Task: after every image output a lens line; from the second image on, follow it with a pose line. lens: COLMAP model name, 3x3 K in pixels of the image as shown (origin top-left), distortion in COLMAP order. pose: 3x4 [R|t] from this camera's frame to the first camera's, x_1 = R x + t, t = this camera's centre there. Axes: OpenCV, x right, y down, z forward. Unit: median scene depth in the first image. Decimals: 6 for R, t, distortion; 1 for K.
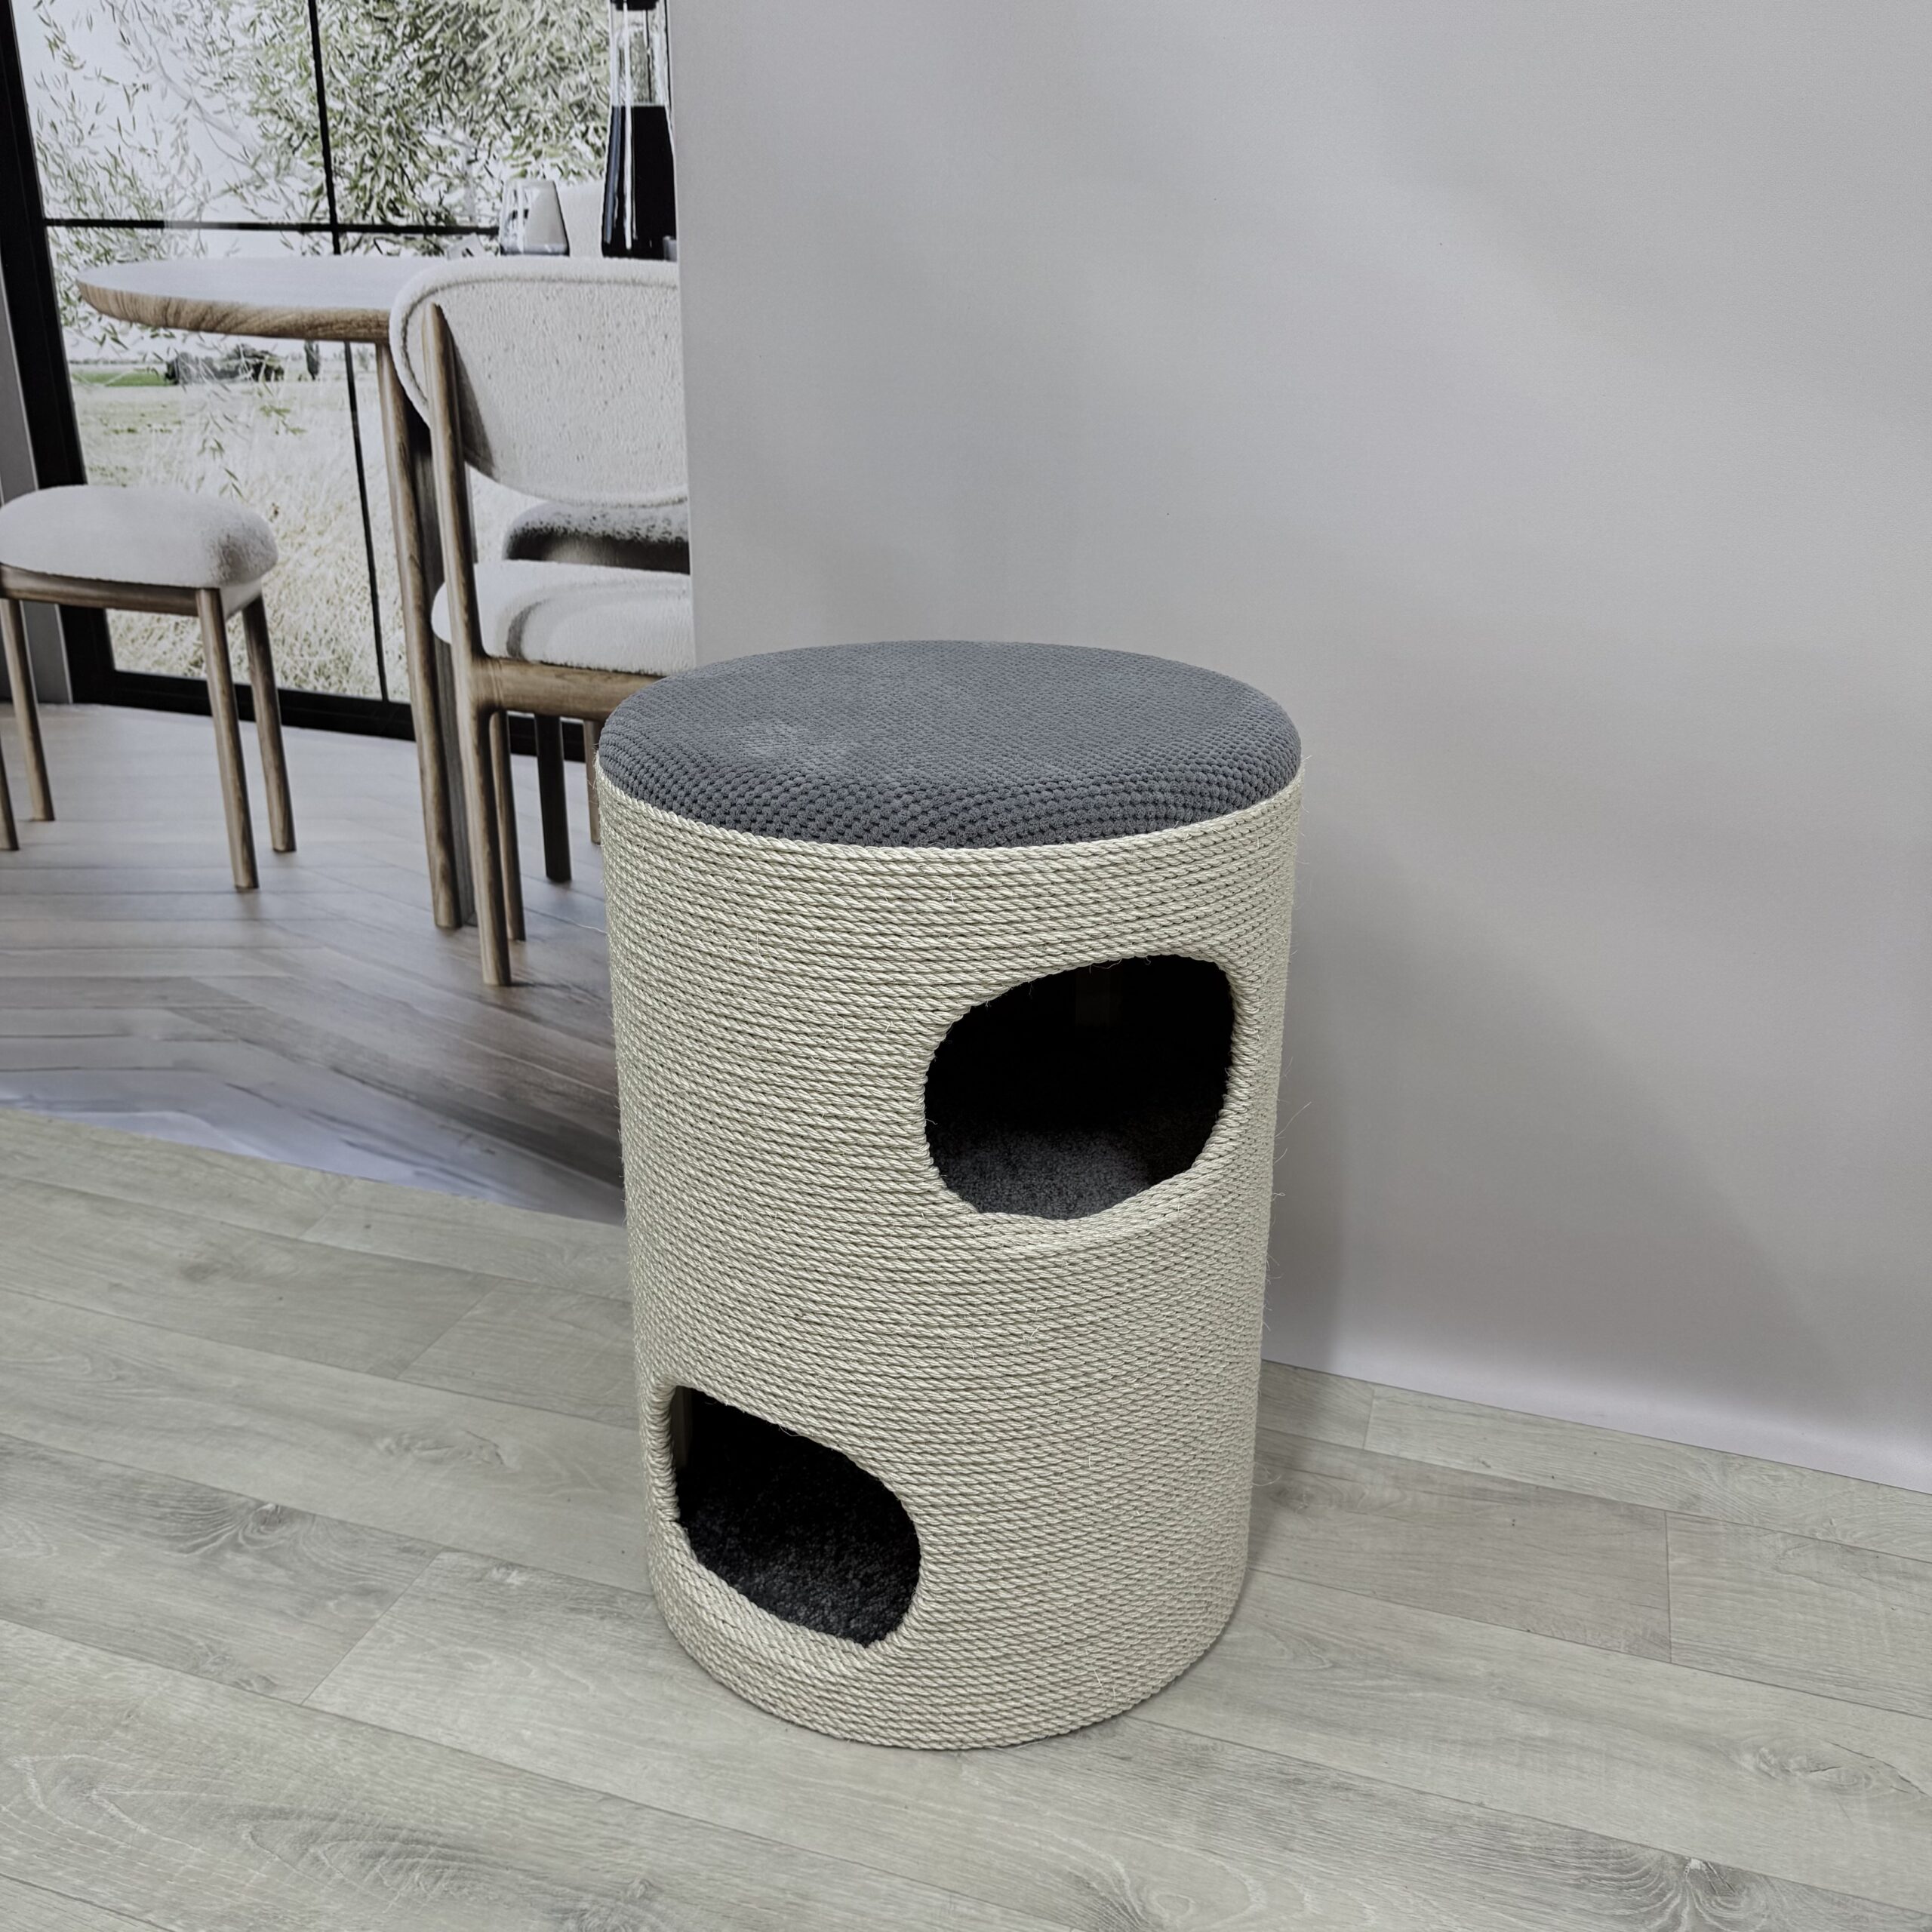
lens RADIAL K [[1838.0, 0, 969.0], [0, 1838.0, 948.2], [0, 0, 1]] dist [0.006662, 0.000000]
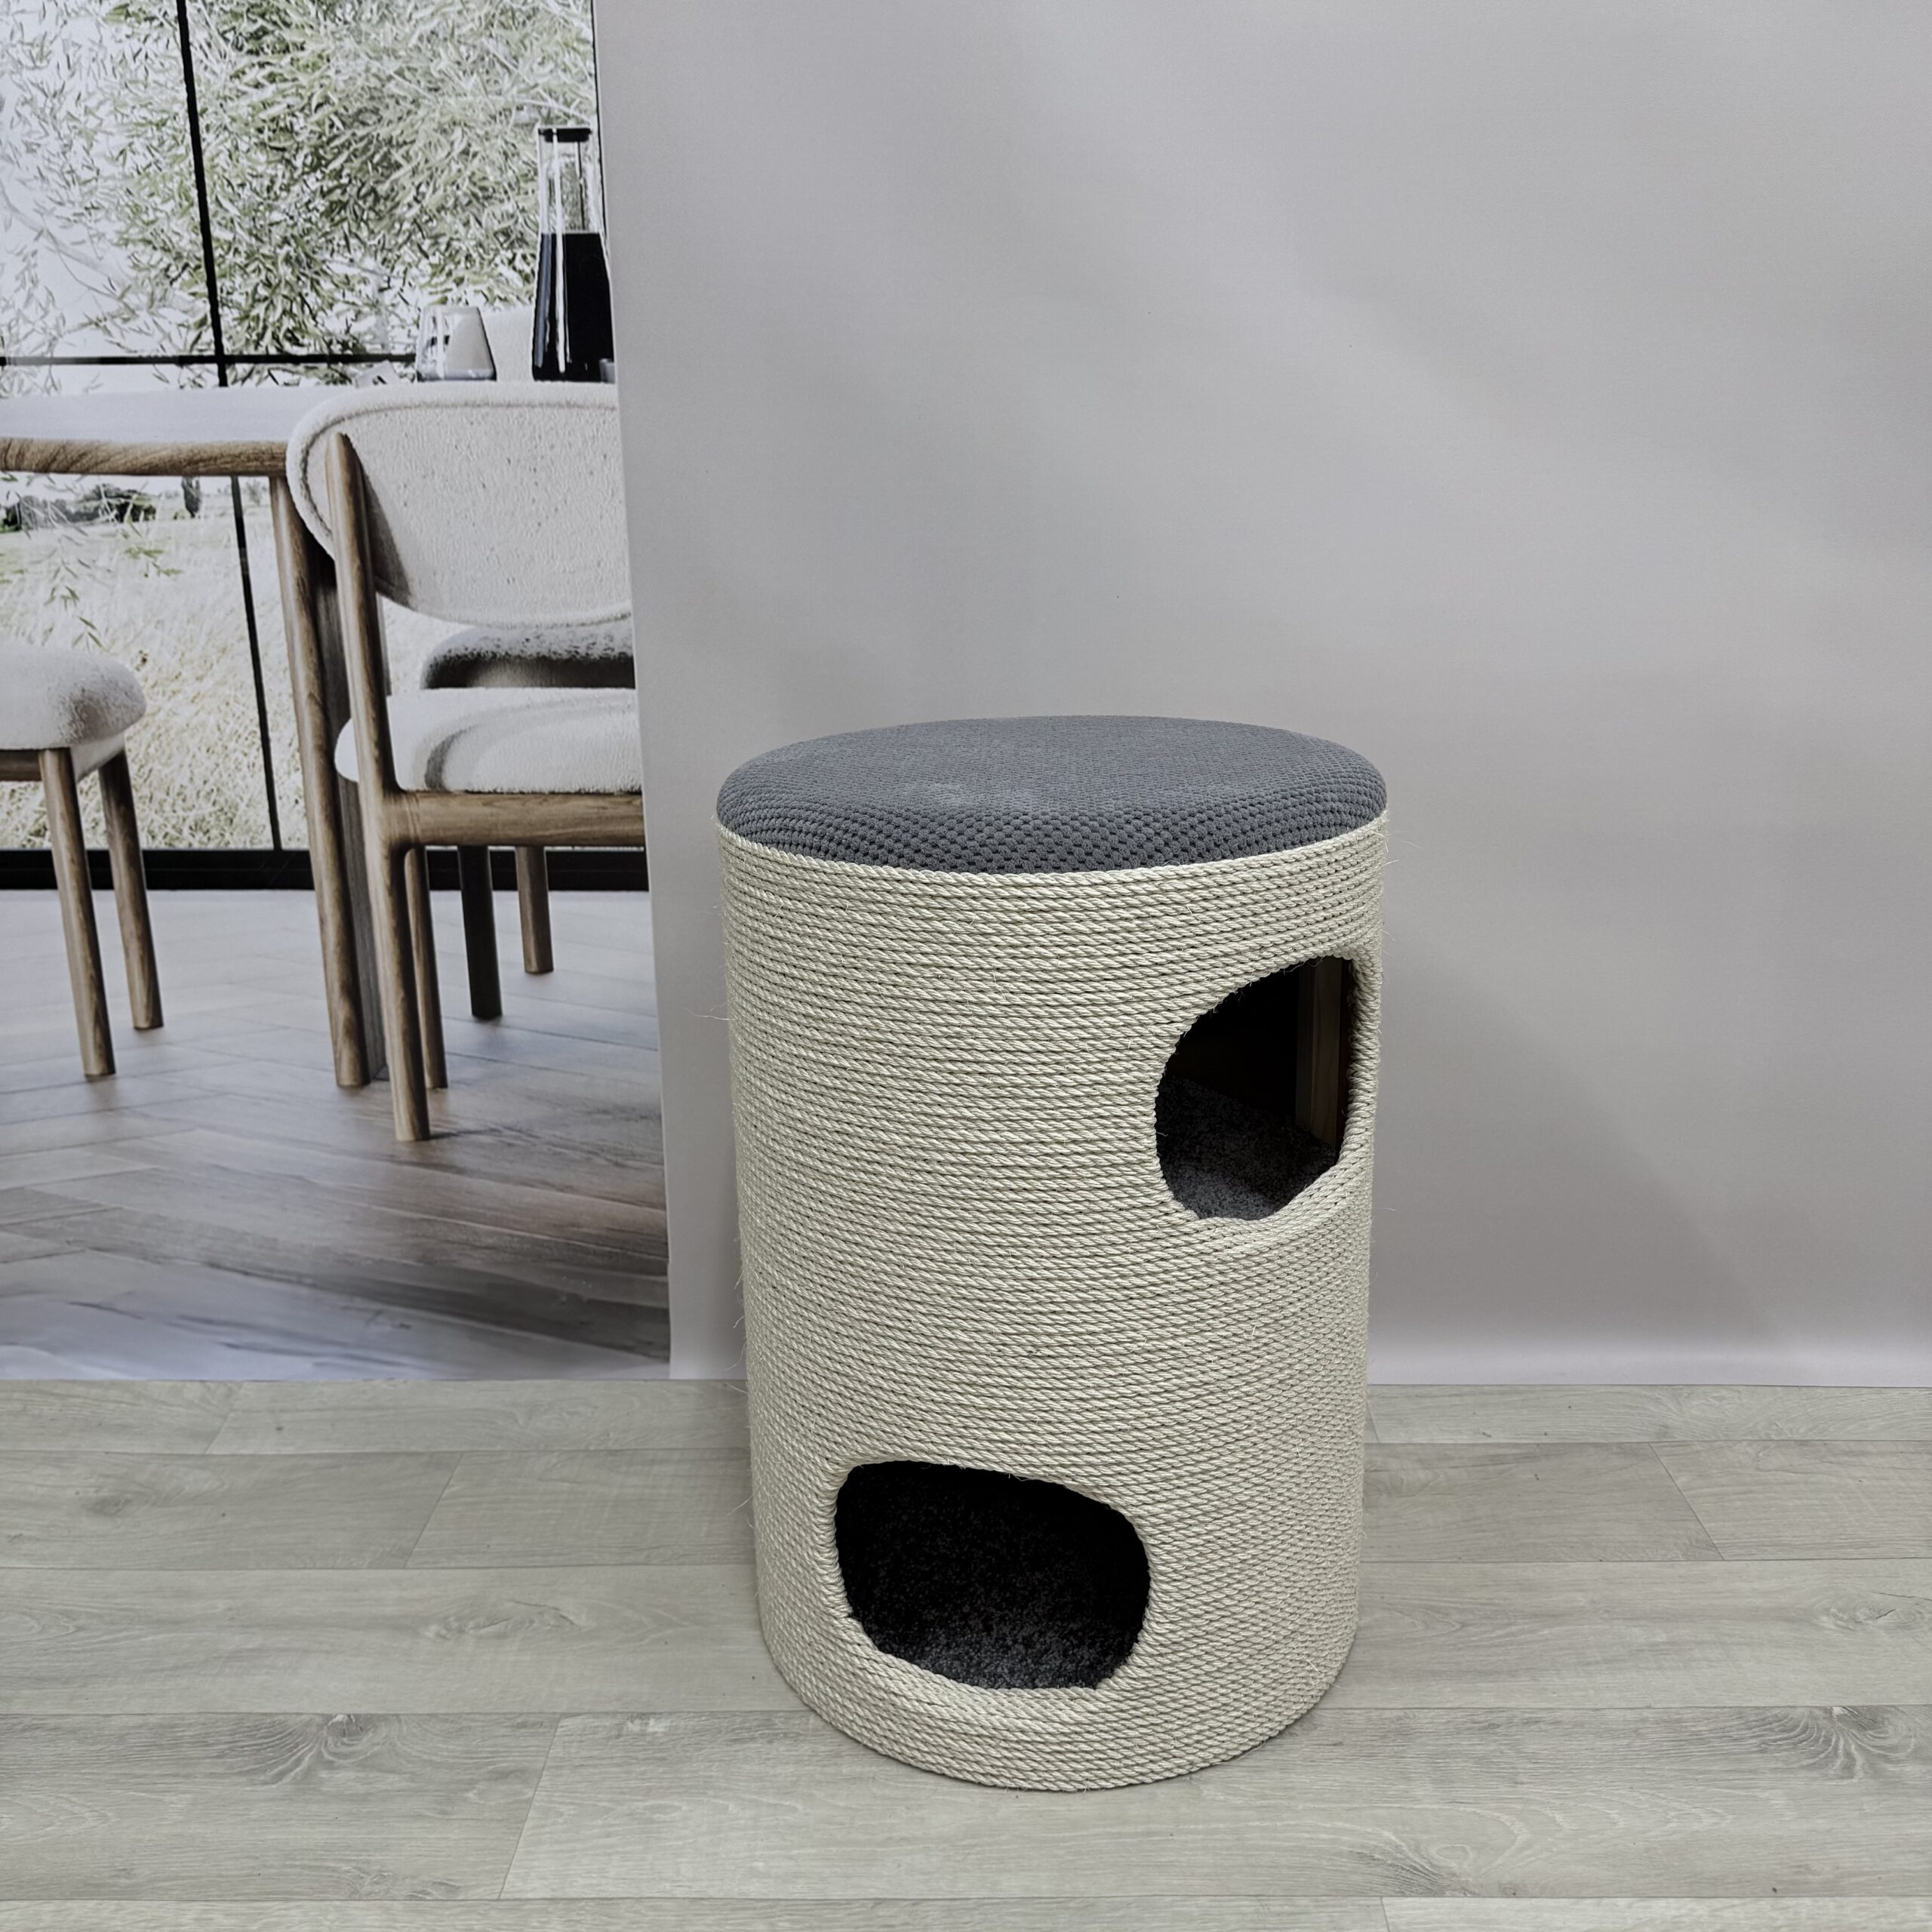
lens RADIAL K [[1838.0, 0, 977.0], [0, 1838.0, 944.6], [0, 0, 1]] dist [0.006662, 0.000000]
pose [[0.952448, -0.104655, 0.286164, -0.293928], [0.132285, 0.988064, -0.078937, 0.040545], [-0.274487, 0.113039, 0.954924, 0.010735]]
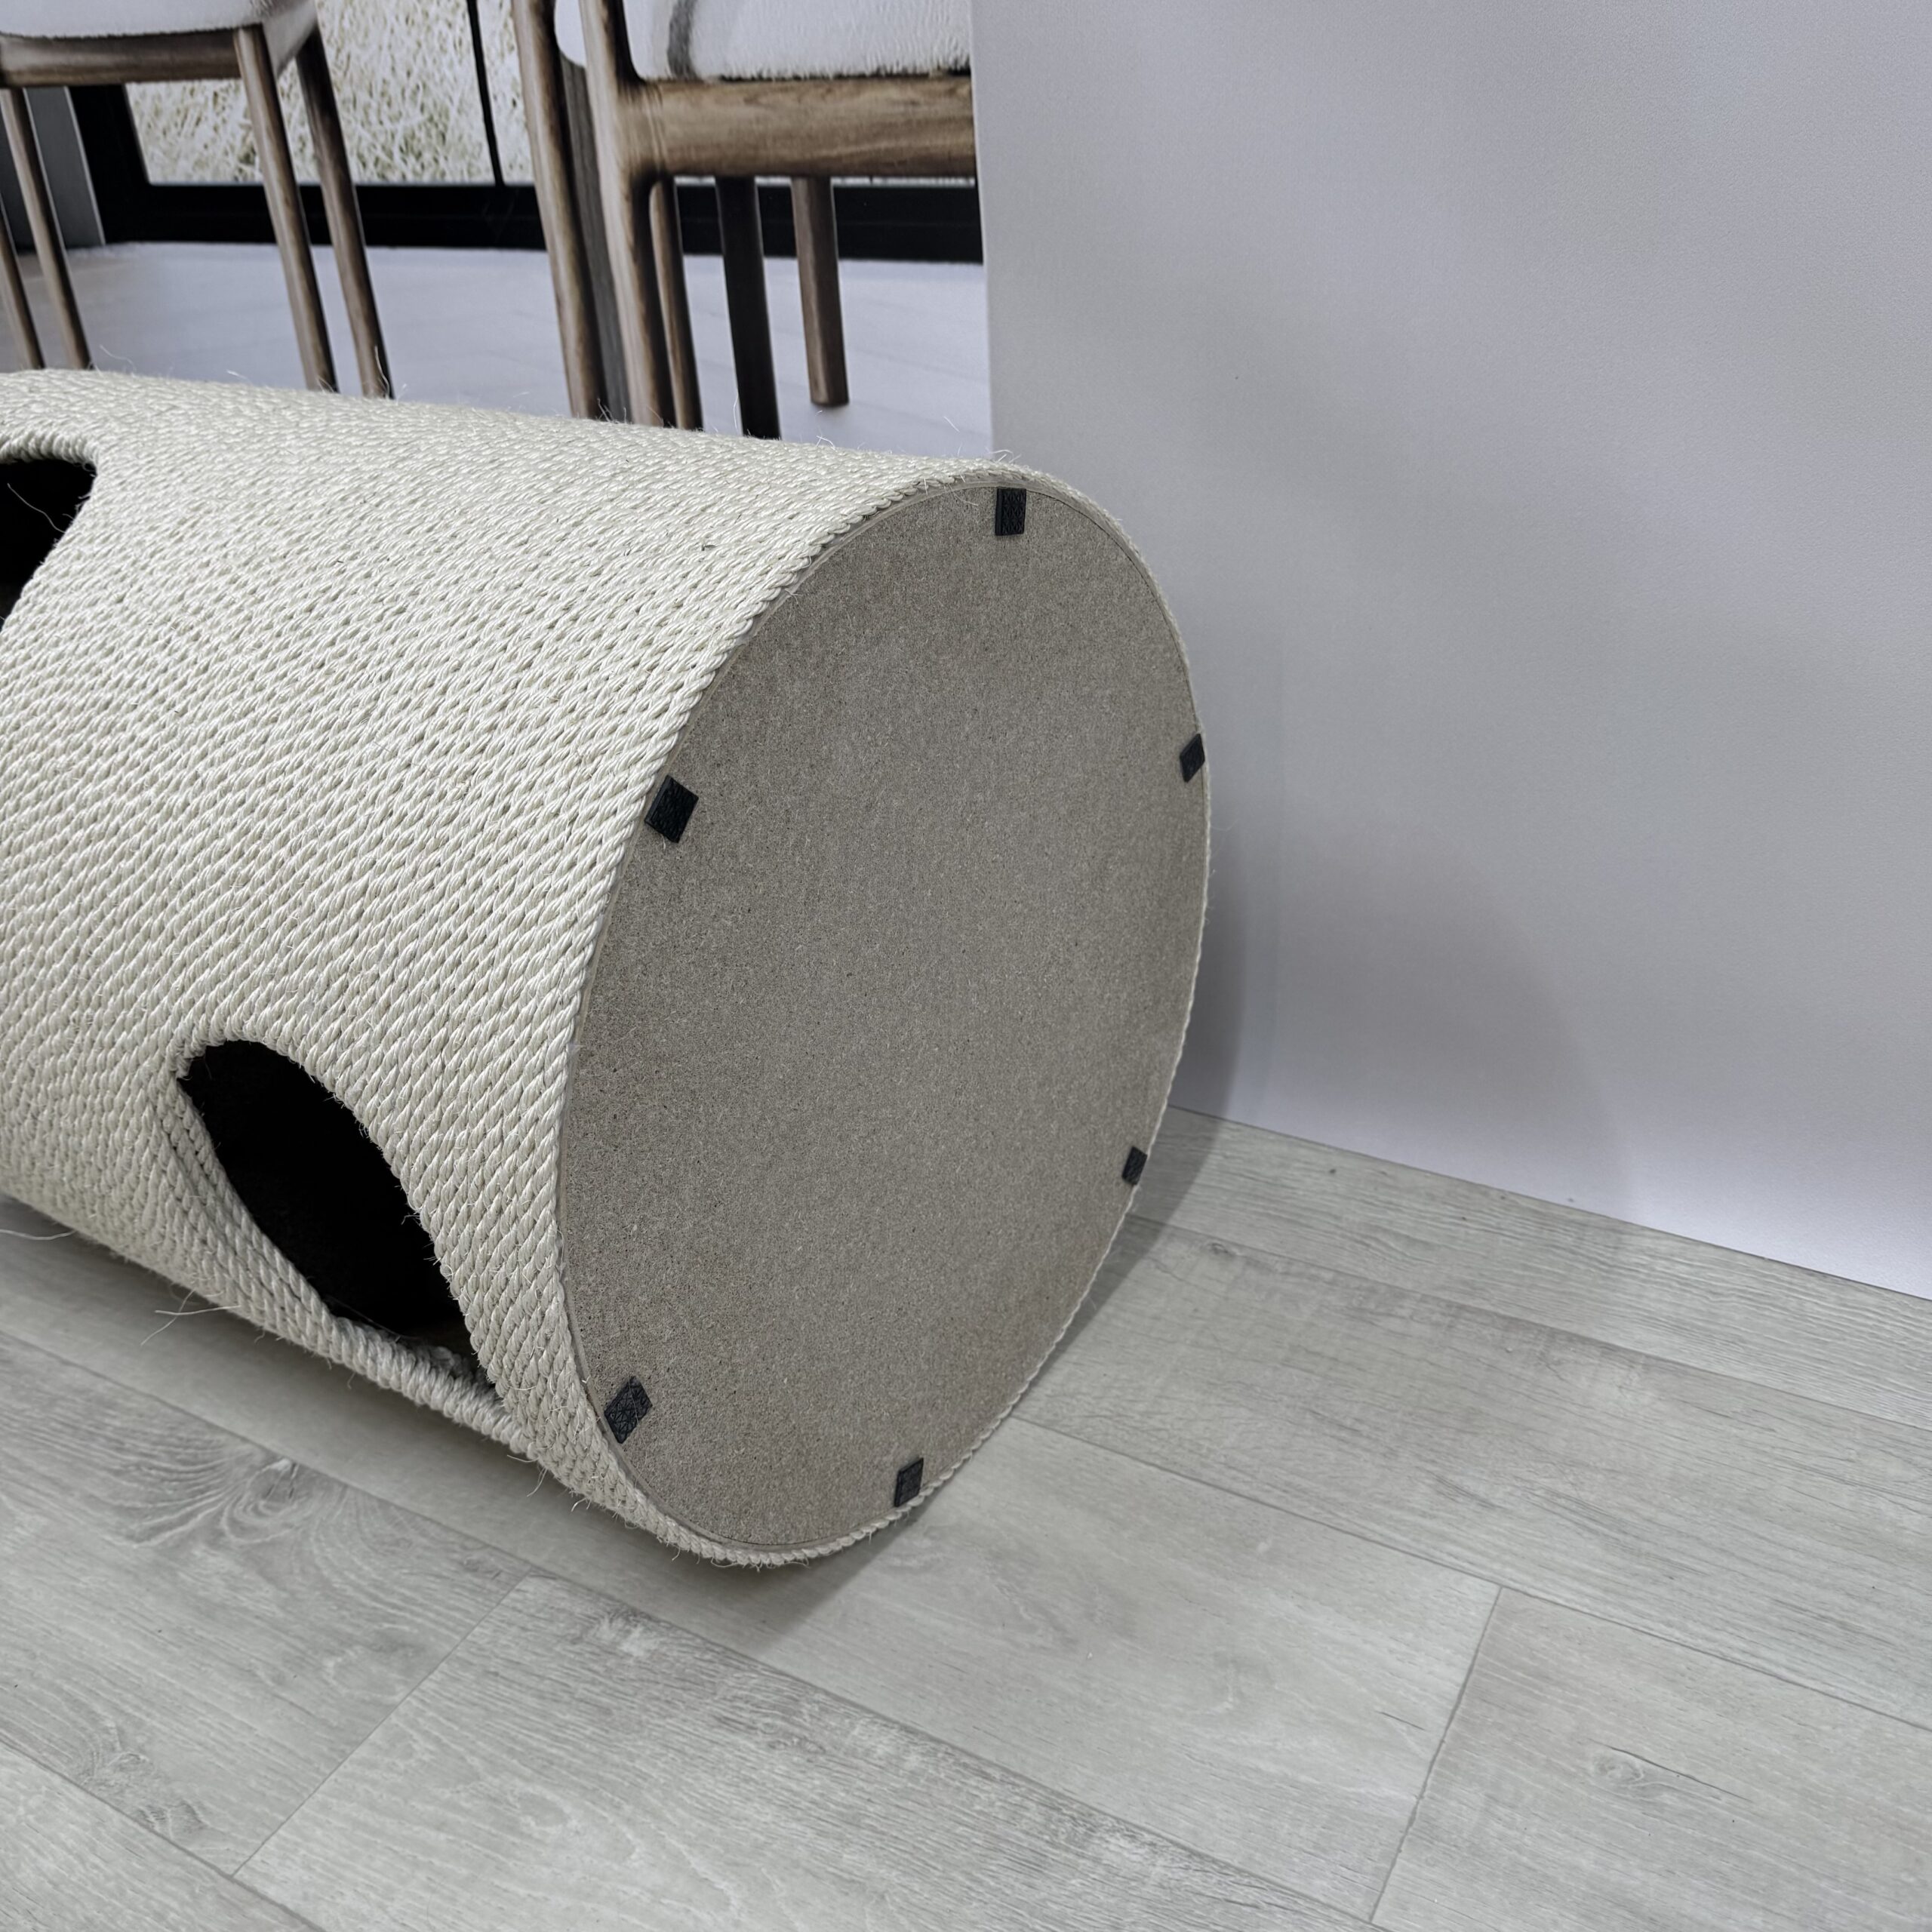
lens RADIAL K [[1838.0, 0, 964.1], [0, 1838.0, 953.3], [0, 0, 1]] dist [0.006662, 0.000000]
pose [[0.978189, 0.023377, -0.206398, -0.031690], [0.003248, 0.991804, 0.127726, 0.053324], [0.207692, -0.125611, 0.970096, 0.456950]]
